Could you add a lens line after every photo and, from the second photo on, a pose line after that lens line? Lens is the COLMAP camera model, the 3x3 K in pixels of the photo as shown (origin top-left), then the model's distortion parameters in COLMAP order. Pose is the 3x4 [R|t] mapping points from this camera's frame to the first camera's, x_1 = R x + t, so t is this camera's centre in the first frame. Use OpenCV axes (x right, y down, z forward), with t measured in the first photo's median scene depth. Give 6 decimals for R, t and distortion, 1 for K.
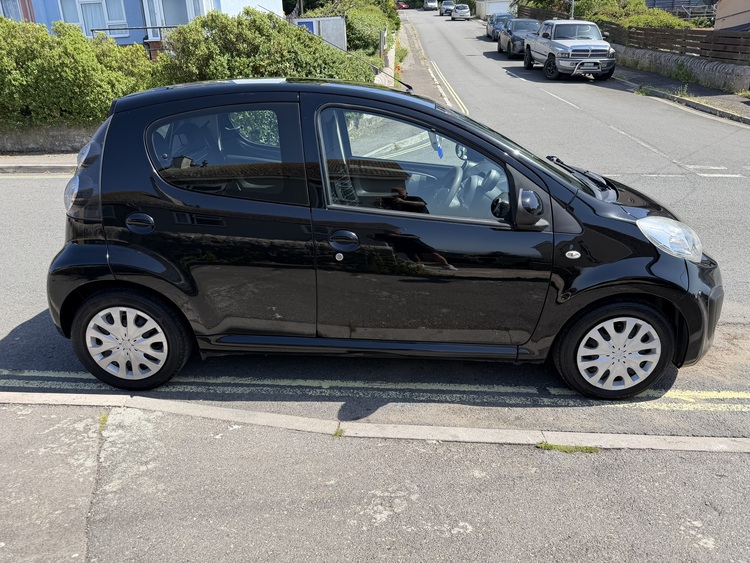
lens RADIAL K [[533.1, 0, 372.4], [0, 533.1, 285.2], [0, 0, 1]] dist [0.009486, -0.023233]
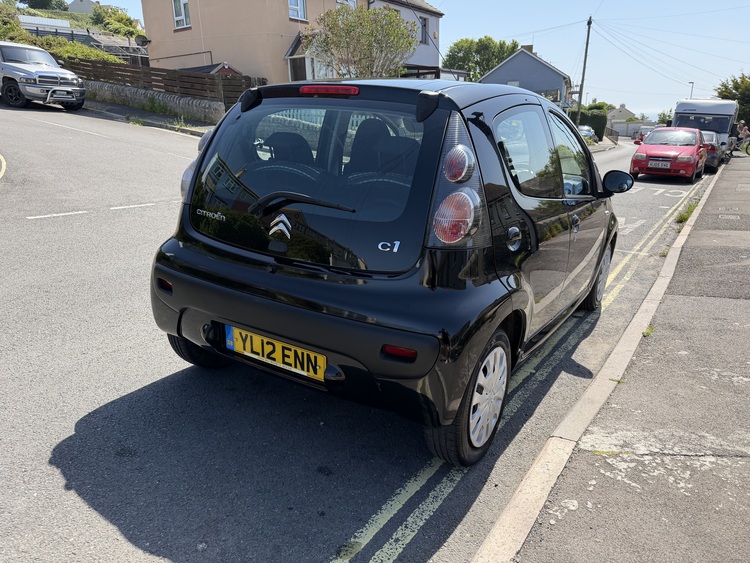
lens RADIAL K [[533.1, 0, 376.3], [0, 533.1, 282.1], [0, 0, 1]] dist [0.009486, -0.023233]
pose [[0.512852, -0.223795, 0.828793, -1.098717], [0.275914, 0.957171, 0.087727, -0.160506], [-0.812929, 0.183685, 0.552635, 0.623379]]
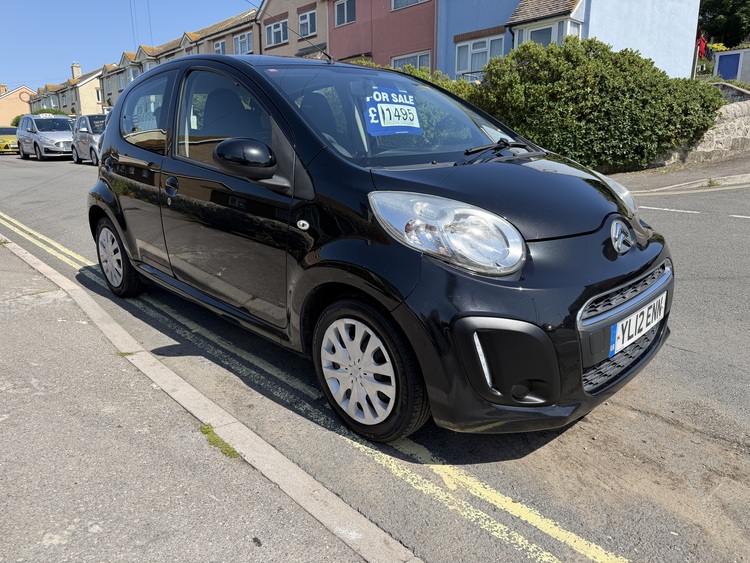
lens RADIAL K [[533.1, 0, 372.9], [0, 533.1, 276.8], [0, 0, 1]] dist [0.009486, -0.023233]
pose [[0.720888, 0.178500, -0.669670, 0.874518], [-0.243874, 0.969799, -0.004027, -0.000885], [0.648726, 0.166218, 0.742648, 0.405510]]
